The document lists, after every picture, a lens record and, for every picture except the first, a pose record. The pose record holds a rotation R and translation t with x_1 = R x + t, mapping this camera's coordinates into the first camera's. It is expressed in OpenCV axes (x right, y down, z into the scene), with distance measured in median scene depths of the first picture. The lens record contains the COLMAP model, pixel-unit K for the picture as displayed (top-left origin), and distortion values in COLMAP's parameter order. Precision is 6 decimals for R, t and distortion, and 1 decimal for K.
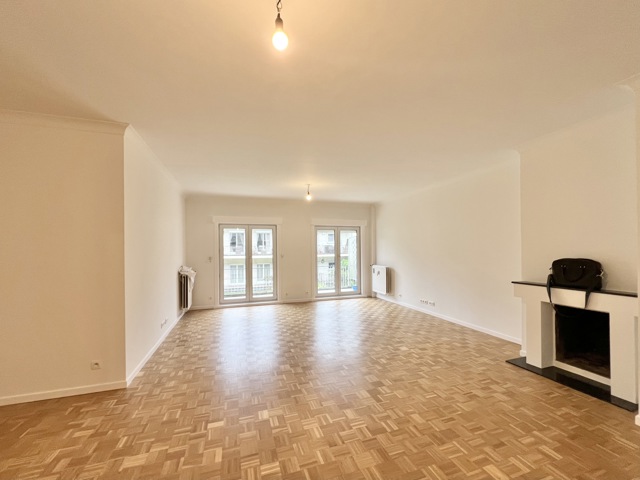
lens RADIAL K [[283.0, 0, 320.0], [0, 283.0, 240.0], [0, 0, 1]] dist [-0.000714, -0.000839]
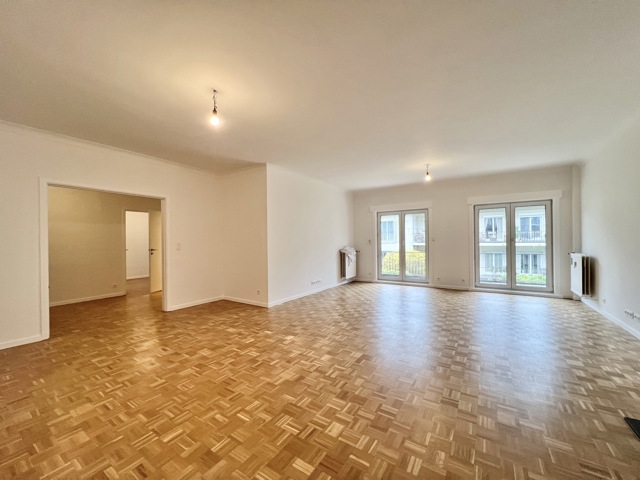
lens RADIAL K [[283.0, 0, 320.0], [0, 283.0, 240.0], [0, 0, 1]] dist [-0.000714, -0.000839]
pose [[0.565457, 0.000256, -0.824778, 0.493891], [0.033113, 0.999187, 0.023012, 0.024301], [0.824113, -0.040324, 0.564989, 0.122295]]
